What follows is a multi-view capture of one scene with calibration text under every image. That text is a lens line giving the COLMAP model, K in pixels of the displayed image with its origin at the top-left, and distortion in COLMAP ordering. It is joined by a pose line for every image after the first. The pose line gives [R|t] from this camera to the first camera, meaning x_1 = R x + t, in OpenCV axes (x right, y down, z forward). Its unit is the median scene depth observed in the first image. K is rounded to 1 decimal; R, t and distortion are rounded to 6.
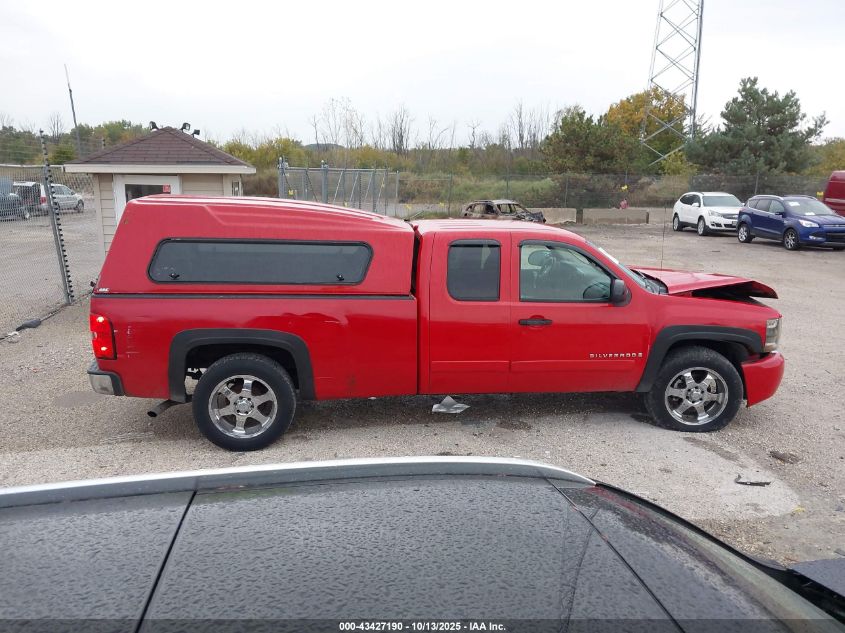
lens RADIAL K [[703.5, 0, 422.5], [0, 703.5, 316.5], [0, 0, 1]] dist [-0.005217, 0.003118]
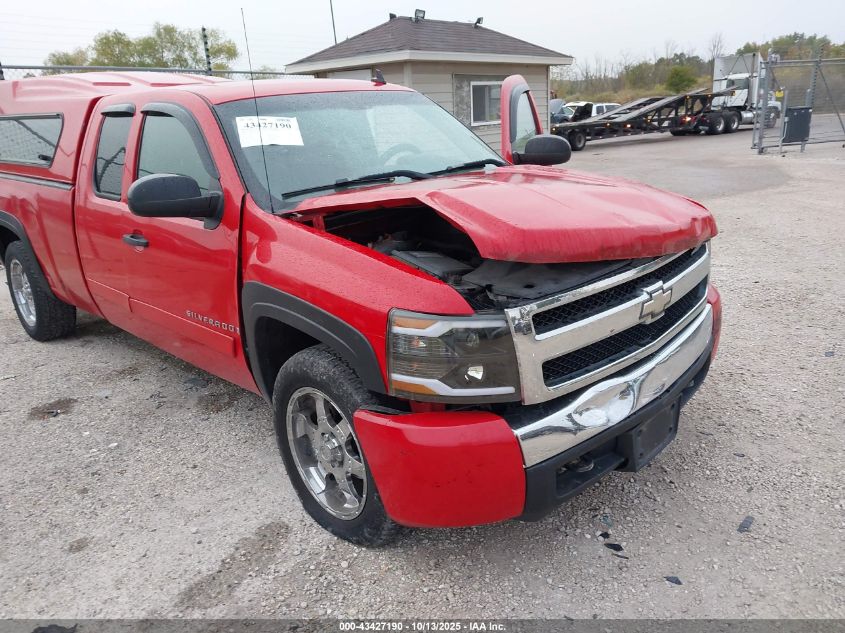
lens RADIAL K [[703.5, 0, 422.5], [0, 703.5, 316.5], [0, 0, 1]] dist [-0.005217, 0.003118]
pose [[0.581947, 0.190019, -0.790715, 0.751792], [-0.114029, 0.981779, 0.152011, -0.043589], [0.805193, 0.001702, 0.593011, 0.781668]]
